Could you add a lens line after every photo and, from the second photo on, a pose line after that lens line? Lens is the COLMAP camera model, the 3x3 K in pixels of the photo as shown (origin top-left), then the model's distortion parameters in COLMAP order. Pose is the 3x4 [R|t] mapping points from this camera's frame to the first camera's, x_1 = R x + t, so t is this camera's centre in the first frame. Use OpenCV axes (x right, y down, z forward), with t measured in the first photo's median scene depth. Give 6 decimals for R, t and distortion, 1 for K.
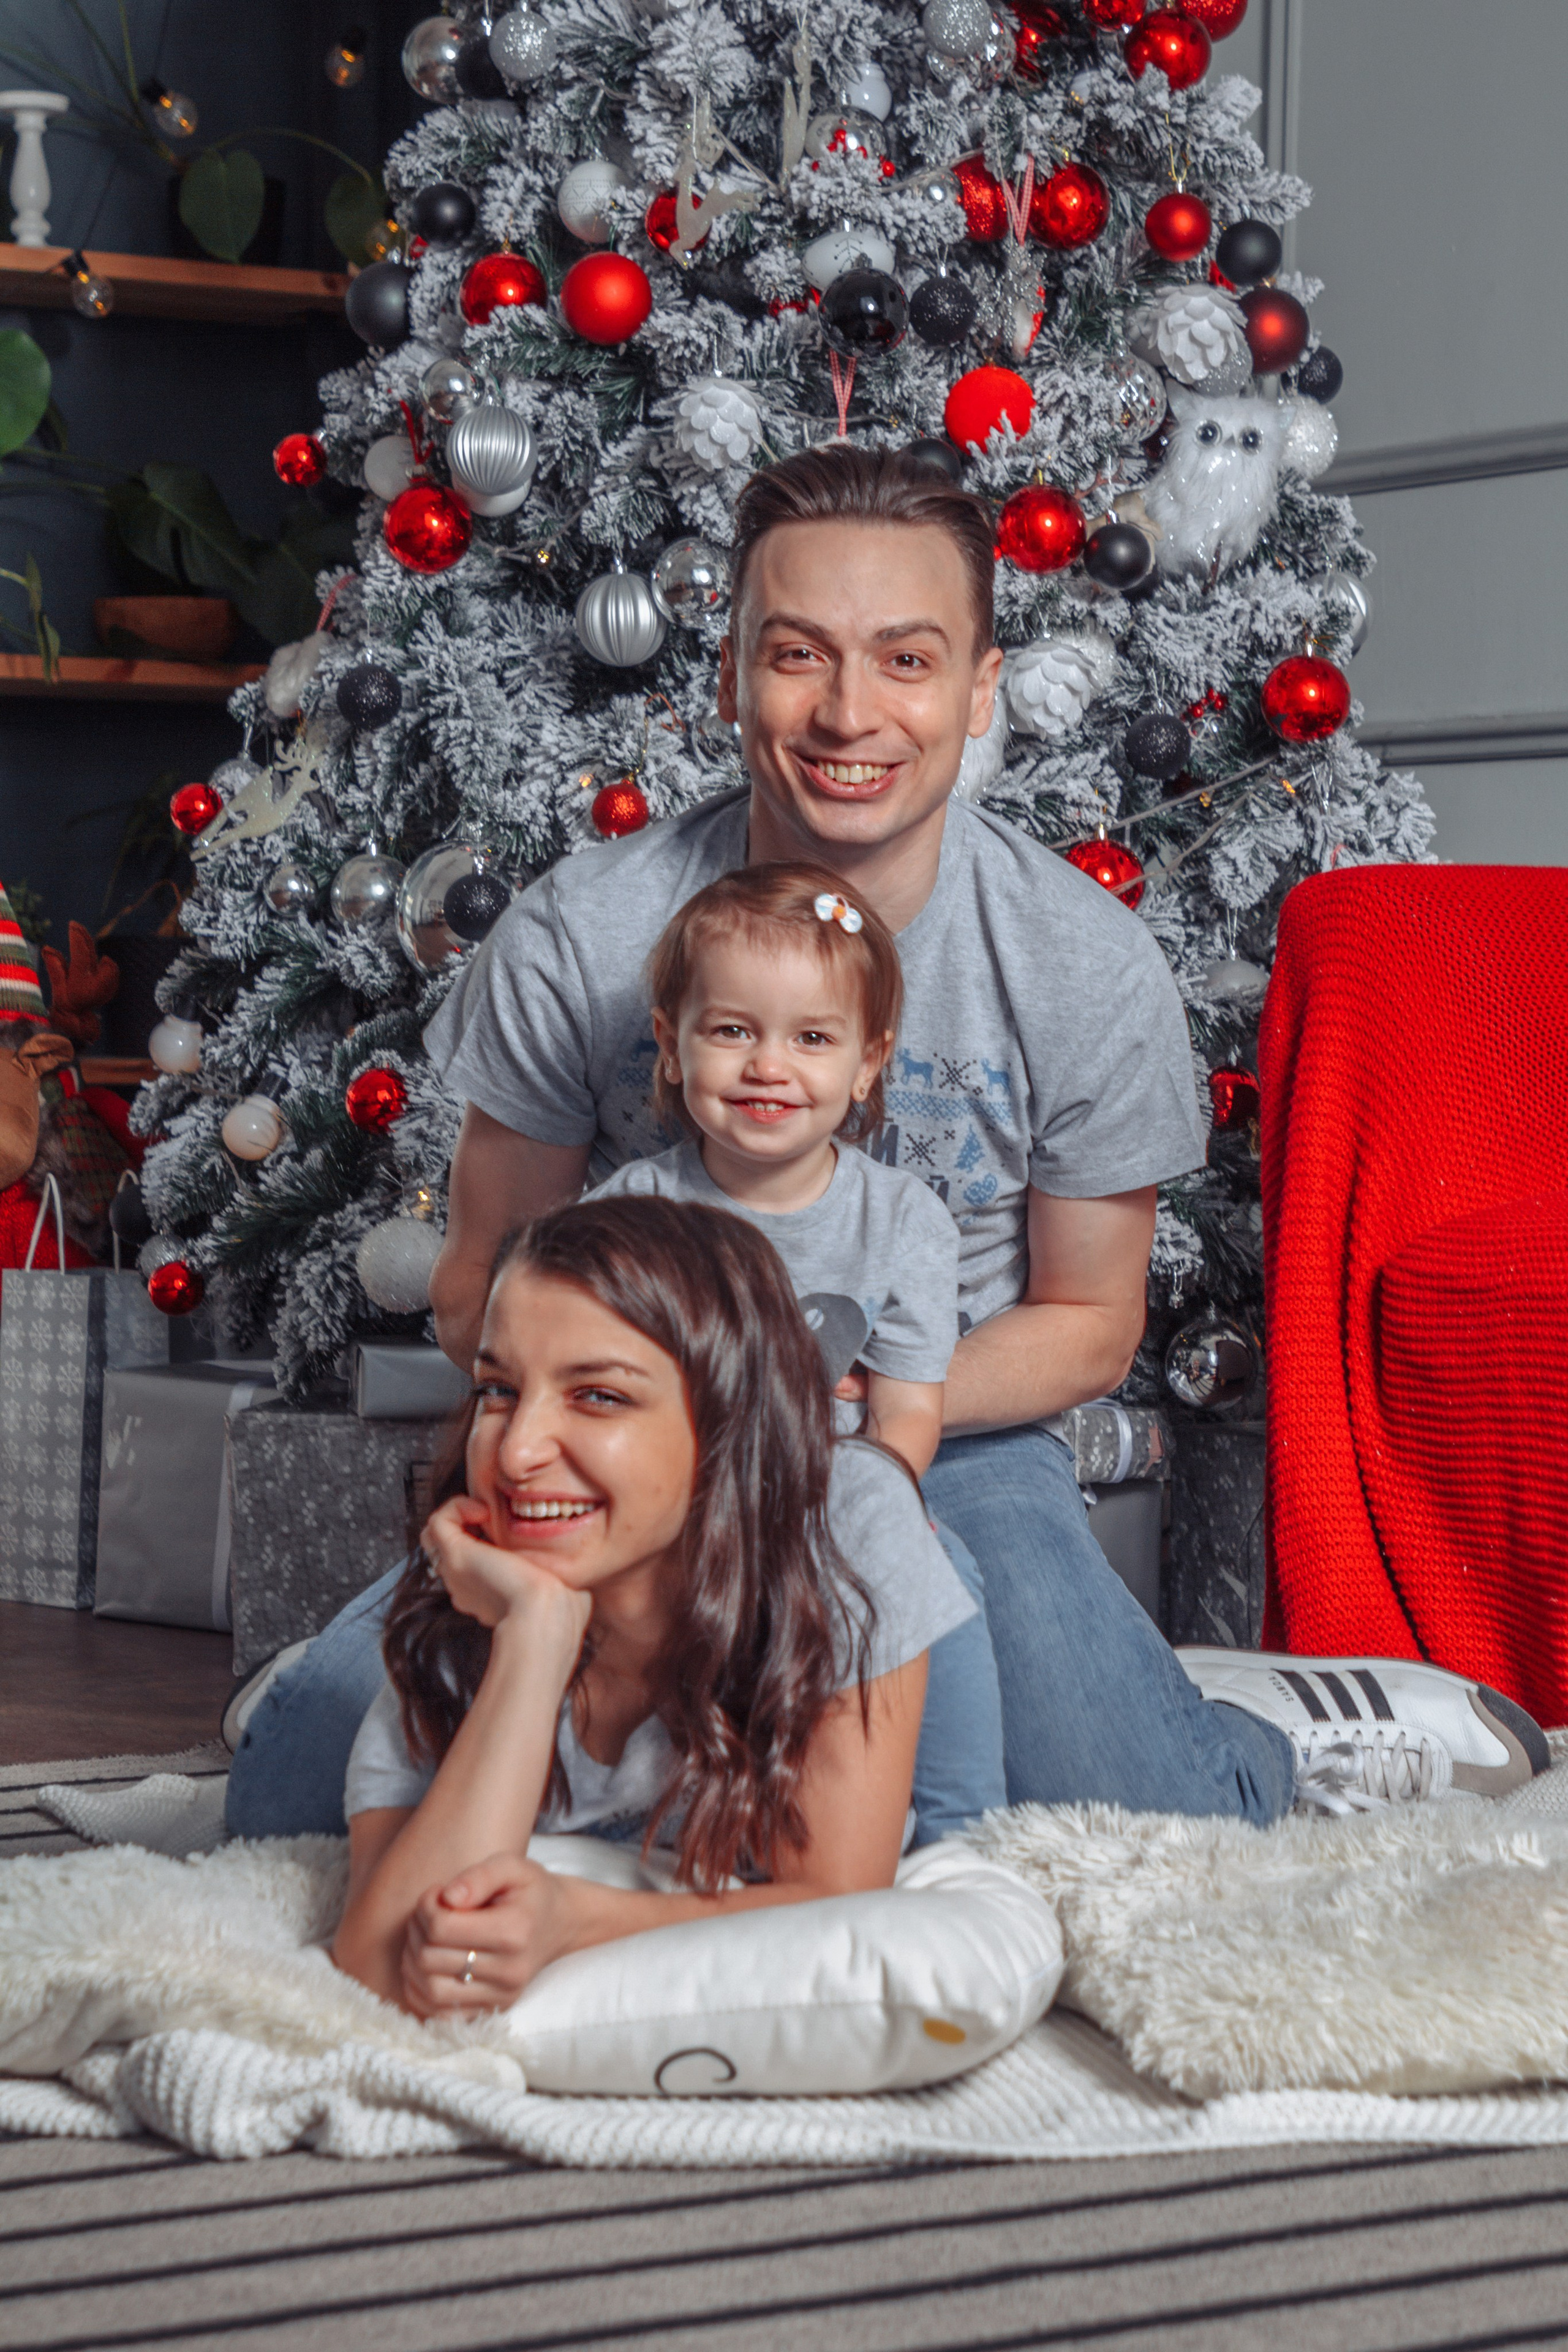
lens RADIAL K [[5268.0, 0, 784.0], [0, 5268.0, 1176.0], [0, 0, 1]] dist [0.178699, 0.060083]
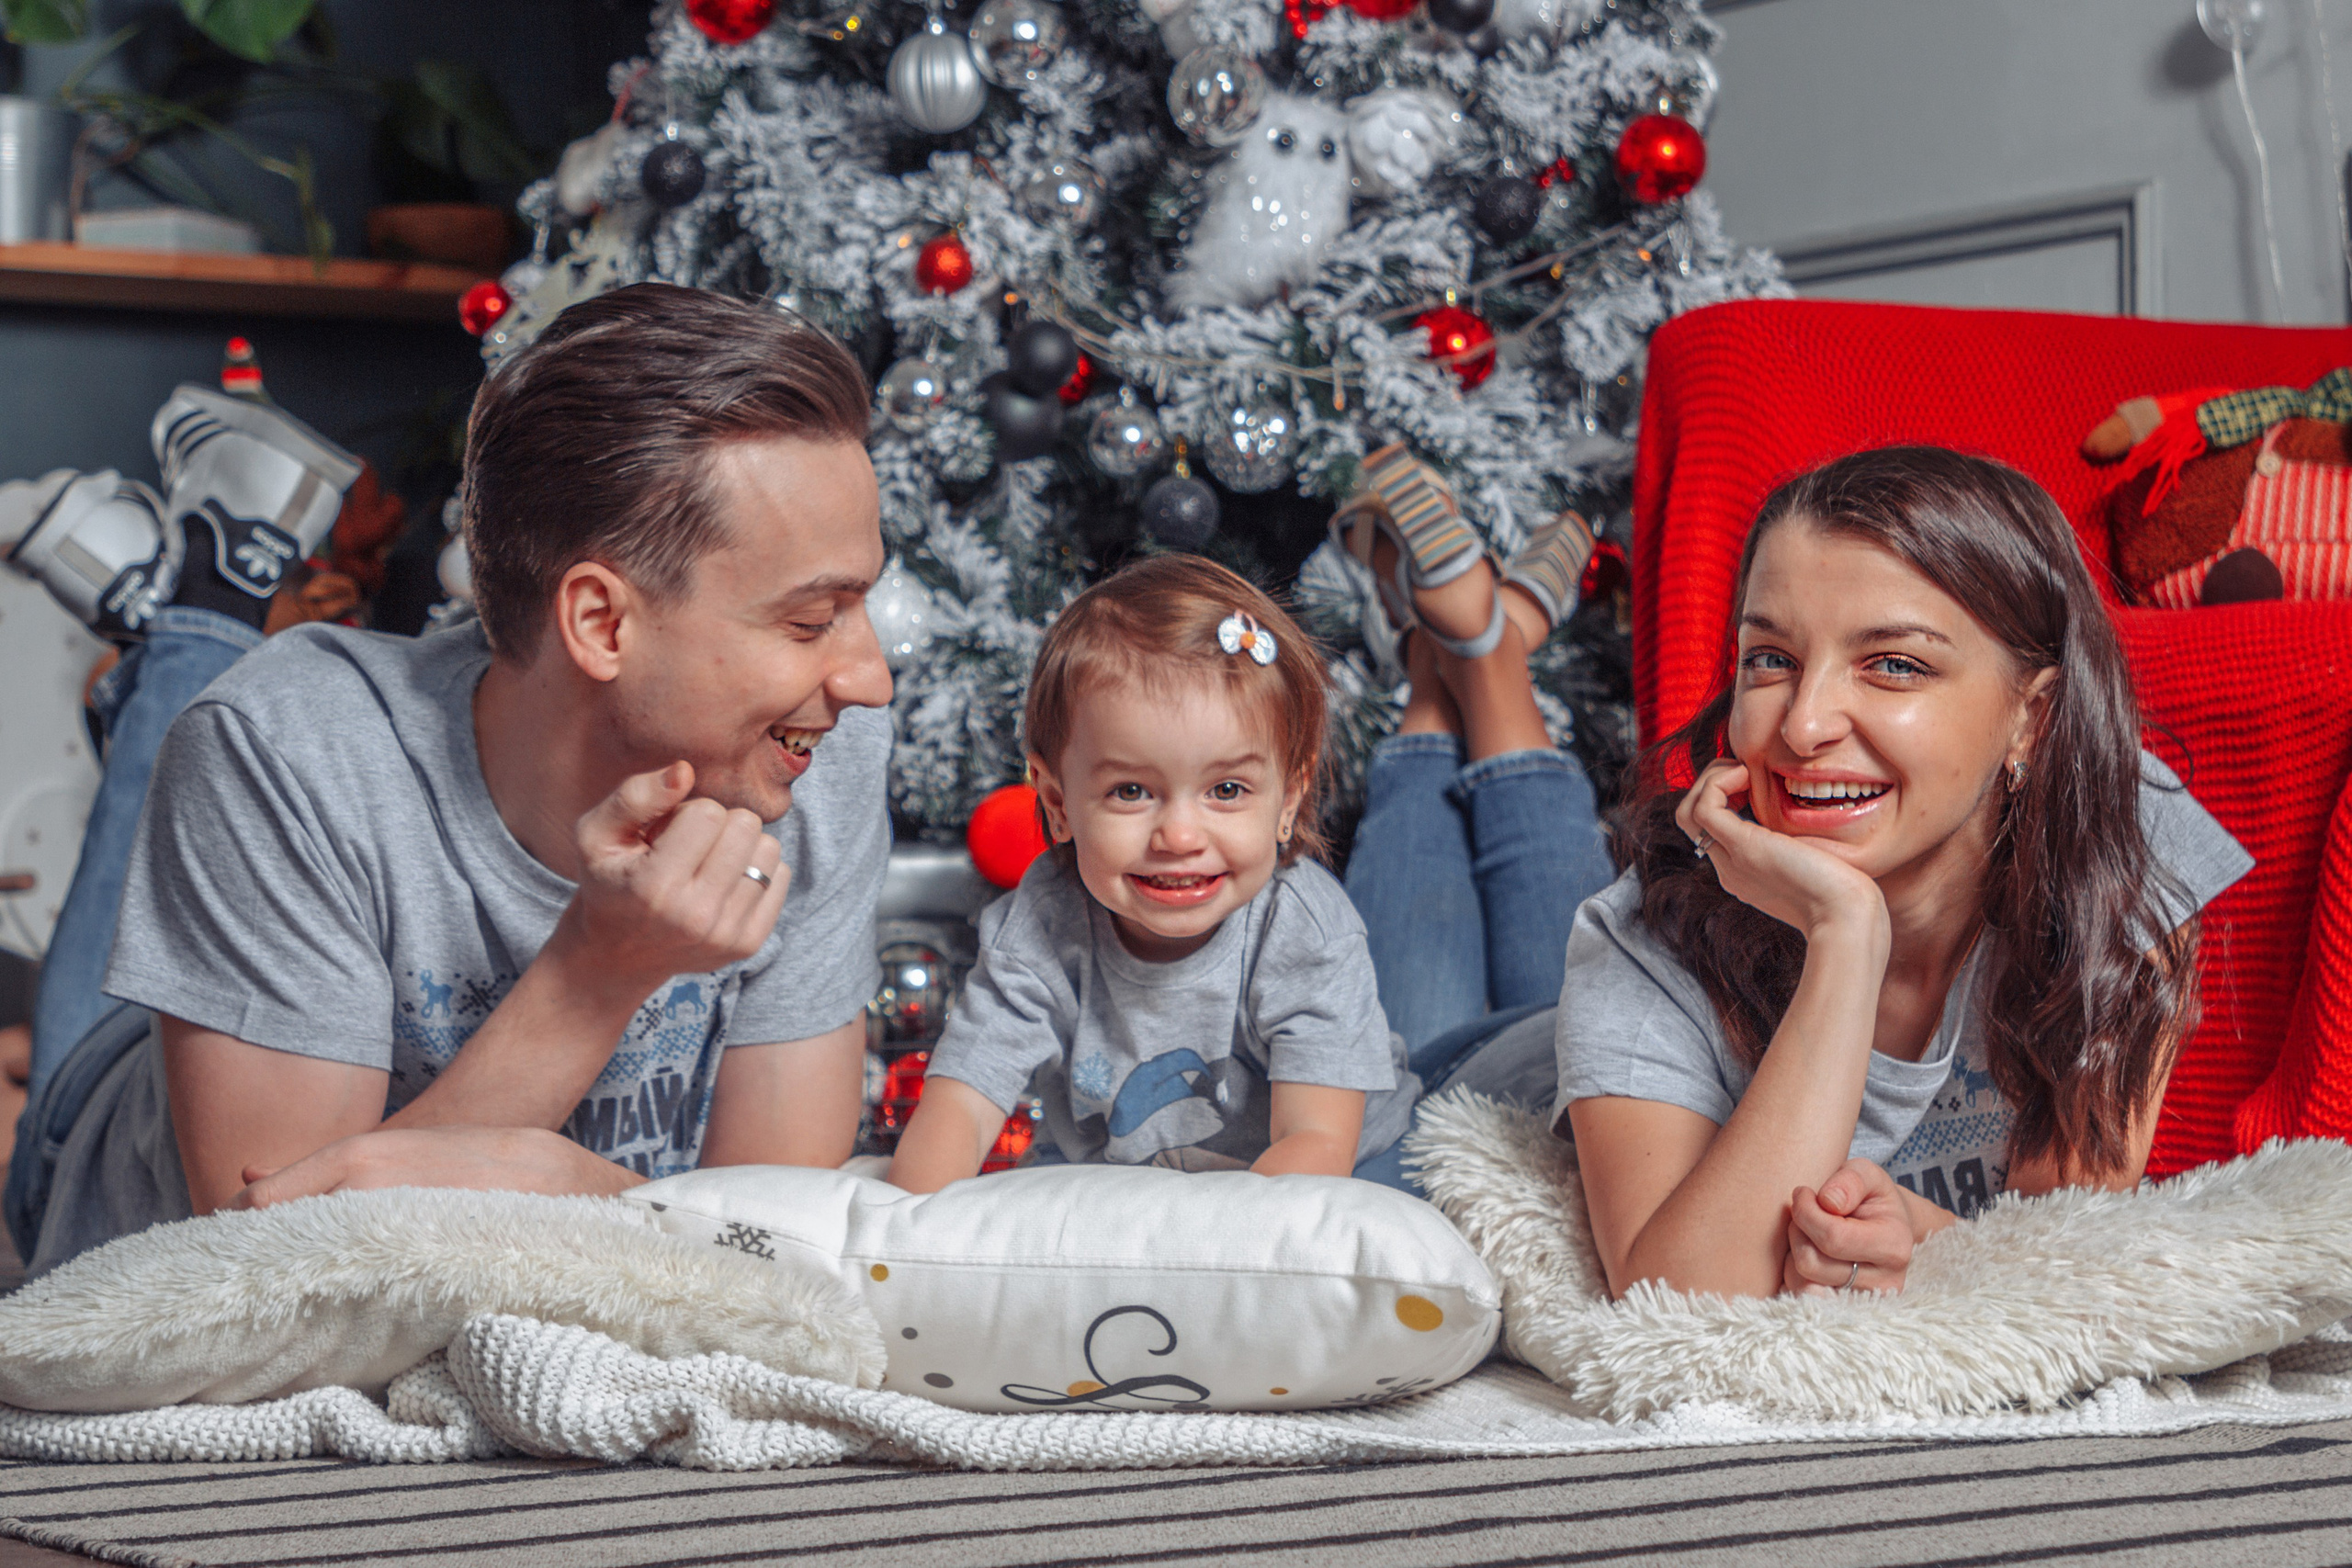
lens RADIAL K [[5274.0, 0, 1176.0], [0, 5274.0, 784.0], [0, 0, 1]] dist [0.128100, 0.172158]
pose [[0.999488, -0.017873, 0.026552, -0.015559], [0.019154, 0.998624, -0.048821, 0.066719], [-0.025642, 0.049305, 0.998455, 0.059194]]
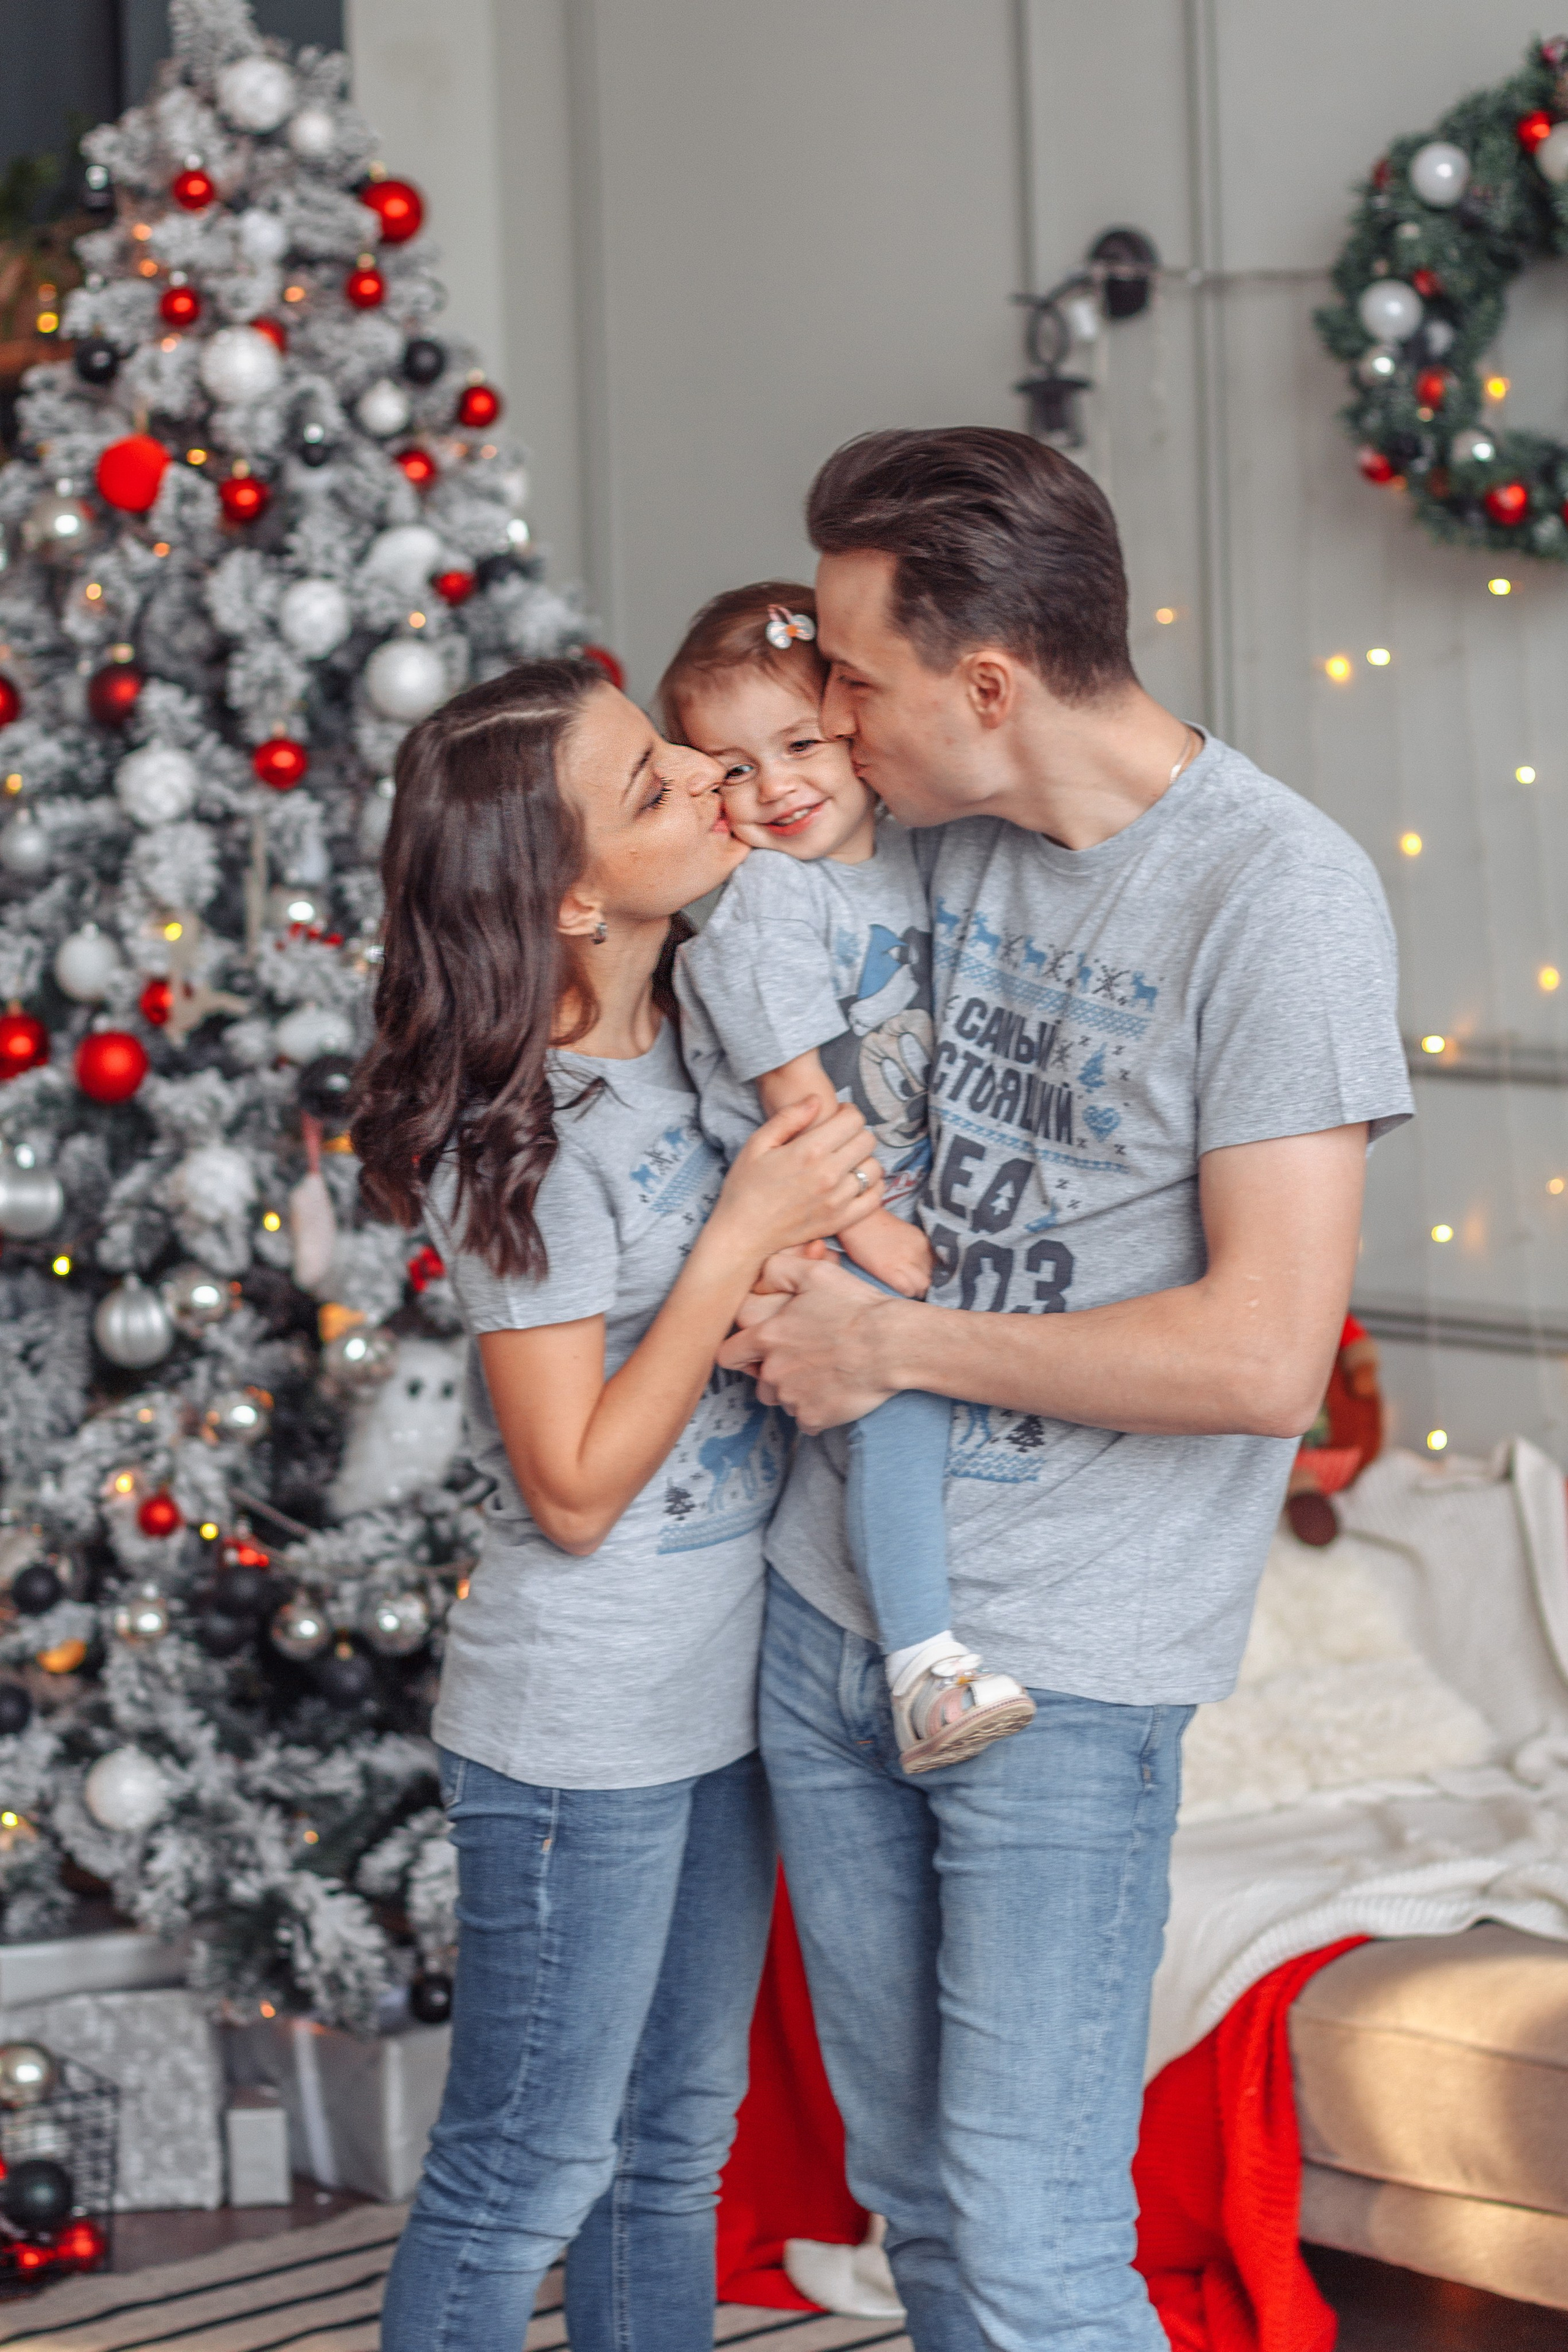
lens RADIAL K [[5506.0, 0, 784.0], [0, 5506.0, 1176.0], [0, 0, 1]] dist [-0.160615, 0.188615]
pose [[0.983689, -0.057654, 0.170388, -0.095968], [0.045326, 0.996124, 0.075377, -0.225418], [-0.174074, -0.066425, 0.982490, -0.251343]]
